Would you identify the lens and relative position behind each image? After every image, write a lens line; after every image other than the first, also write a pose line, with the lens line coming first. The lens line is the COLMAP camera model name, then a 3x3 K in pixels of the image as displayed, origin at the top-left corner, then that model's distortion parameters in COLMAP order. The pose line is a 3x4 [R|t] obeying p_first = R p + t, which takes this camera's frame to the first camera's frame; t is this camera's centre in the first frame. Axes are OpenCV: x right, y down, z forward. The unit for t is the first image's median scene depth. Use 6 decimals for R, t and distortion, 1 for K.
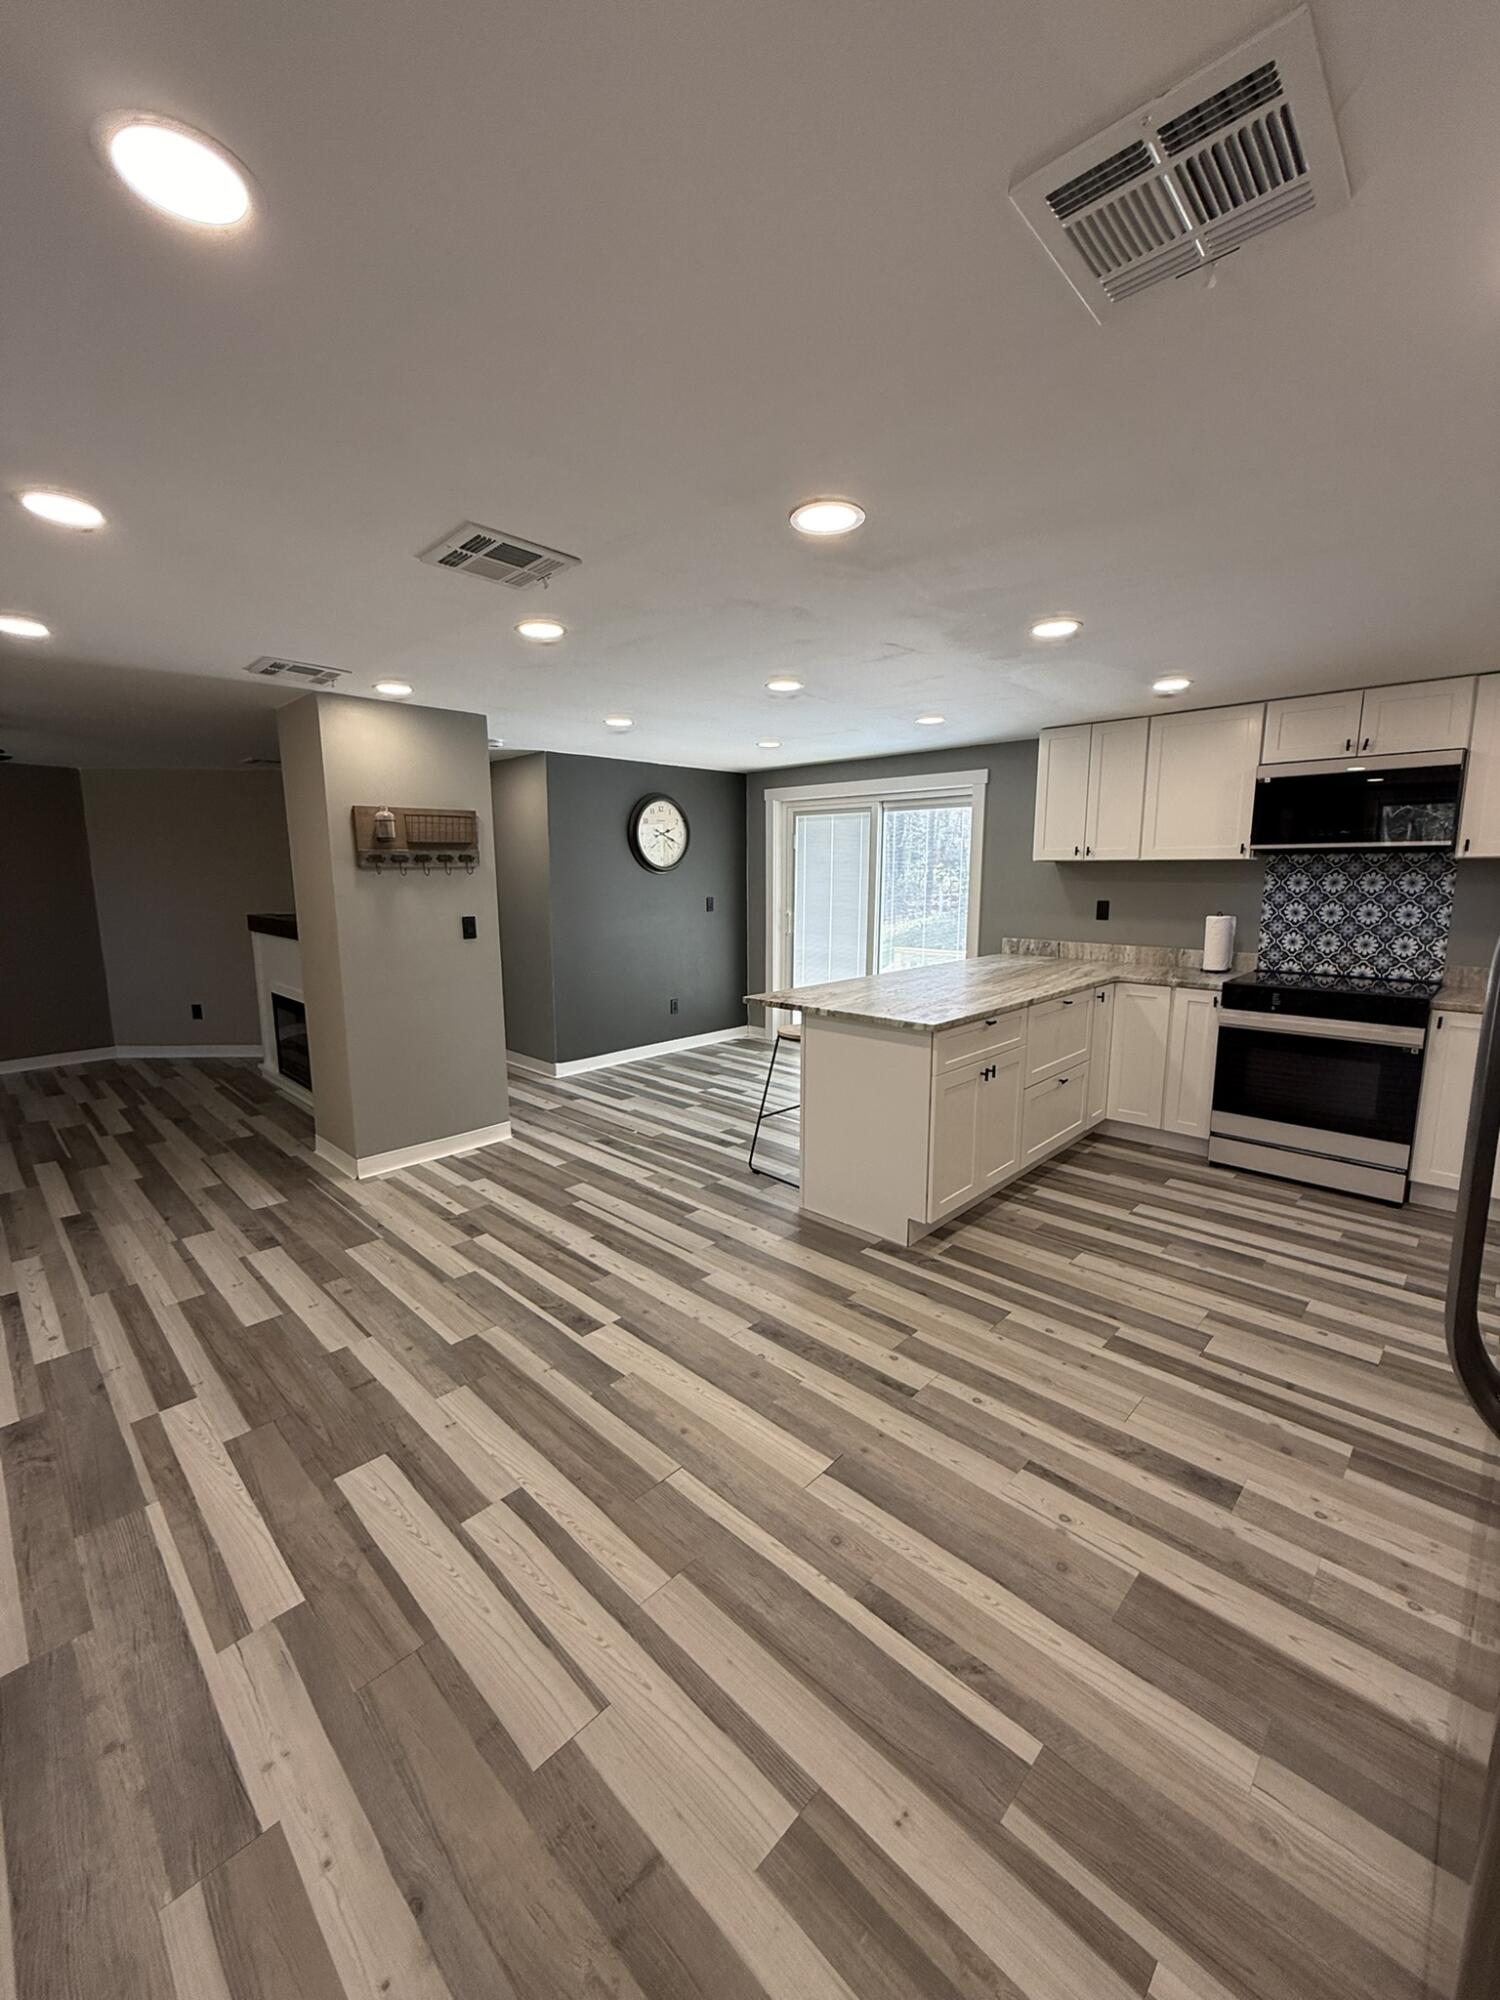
lens RADIAL K [[793.5, 0, 757.4], [0, 793.5, 1002.6], [0, 0, 1]] dist [-0.005165, 0.001043]
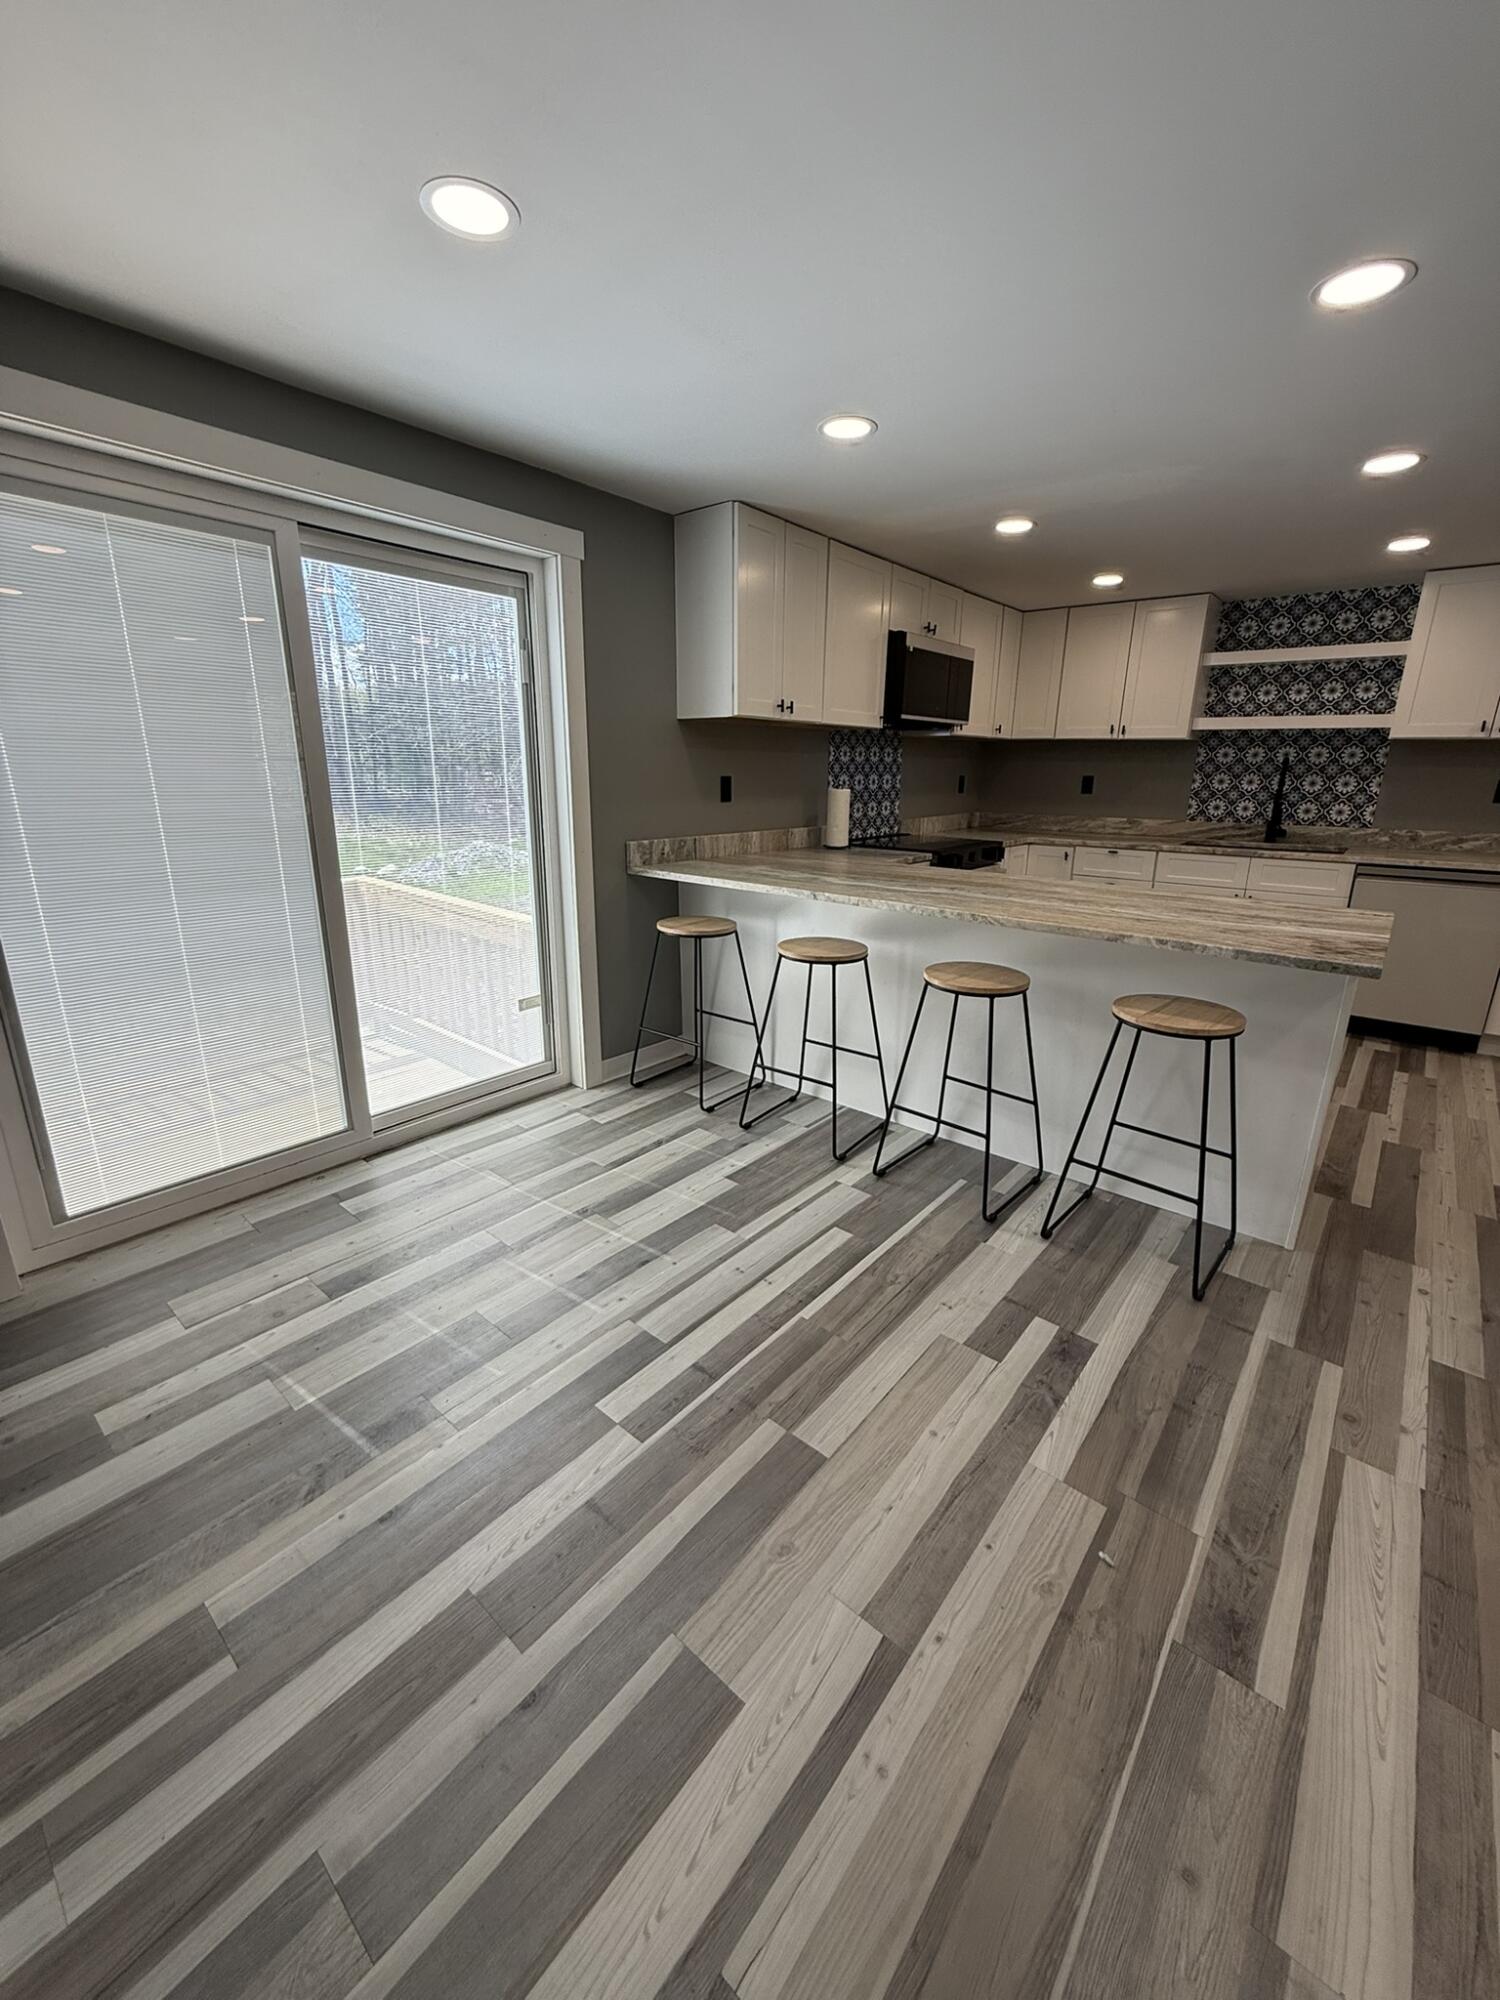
lens RADIAL K [[793.5, 0, 747.2], [0, 793.5, 998.9], [0, 0, 1]] dist [-0.005165, 0.001043]
pose [[-0.061167, -0.280645, 0.957861, -0.629992], [0.151458, 0.945935, 0.286823, -0.252756], [-0.986569, 0.162619, -0.015354, 1.832246]]
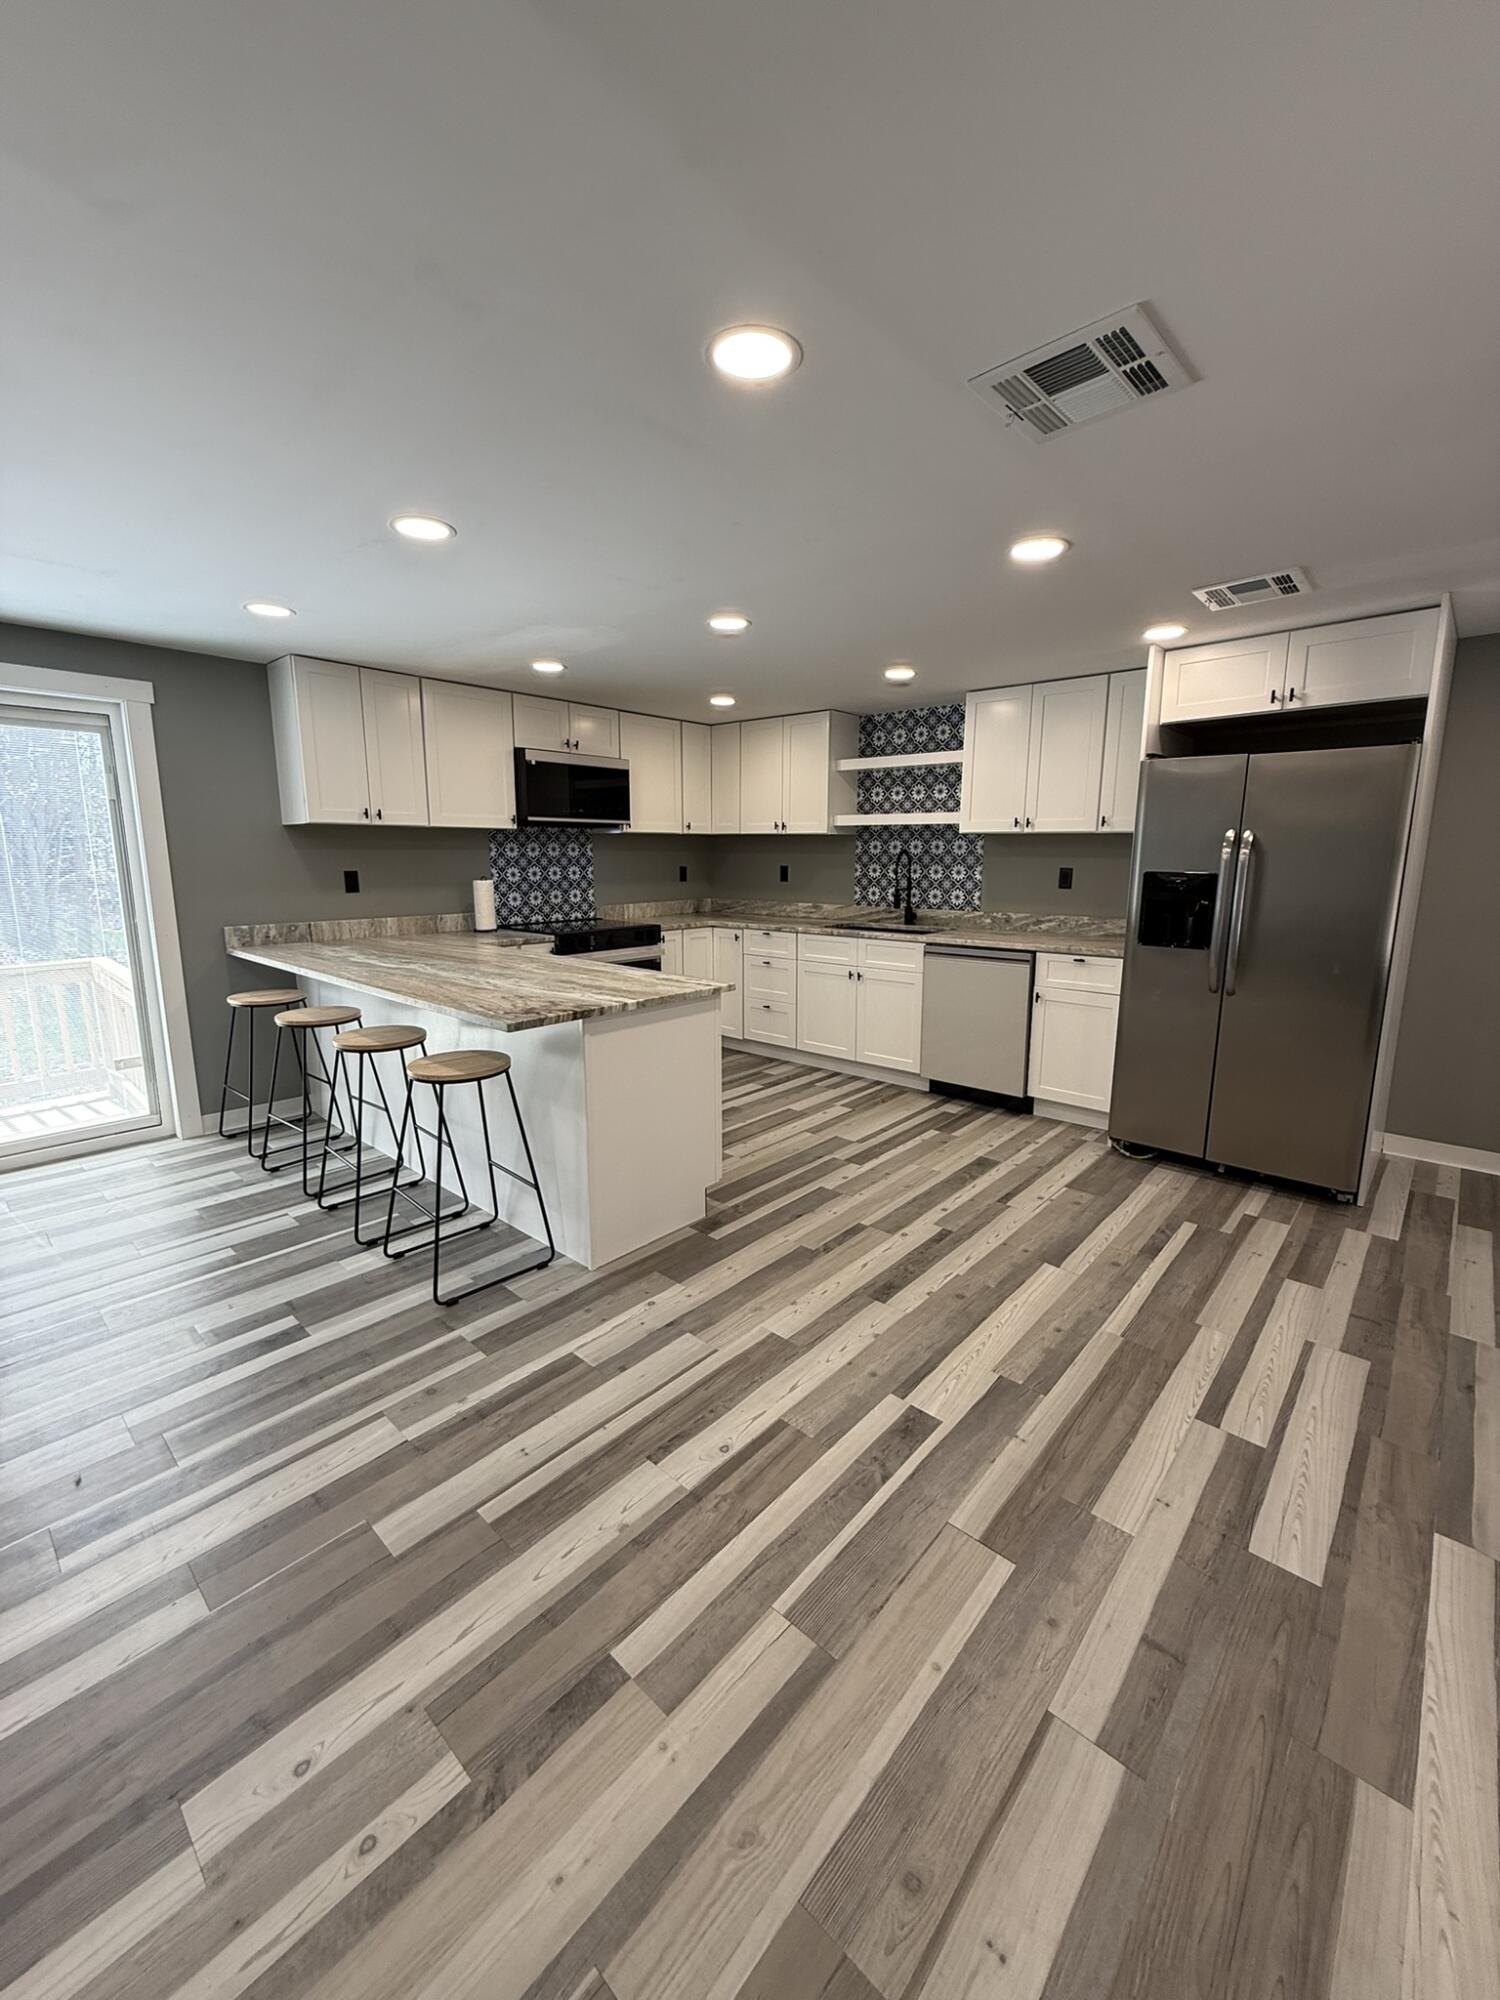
lens RADIAL K [[793.5, 0, 745.9], [0, 793.5, 997.4], [0, 0, 1]] dist [-0.005165, 0.001043]
pose [[-0.025465, -0.179613, 0.983408, -0.844122], [0.158743, 0.970518, 0.181370, -0.146308], [-0.986991, 0.160728, 0.003798, 1.040180]]
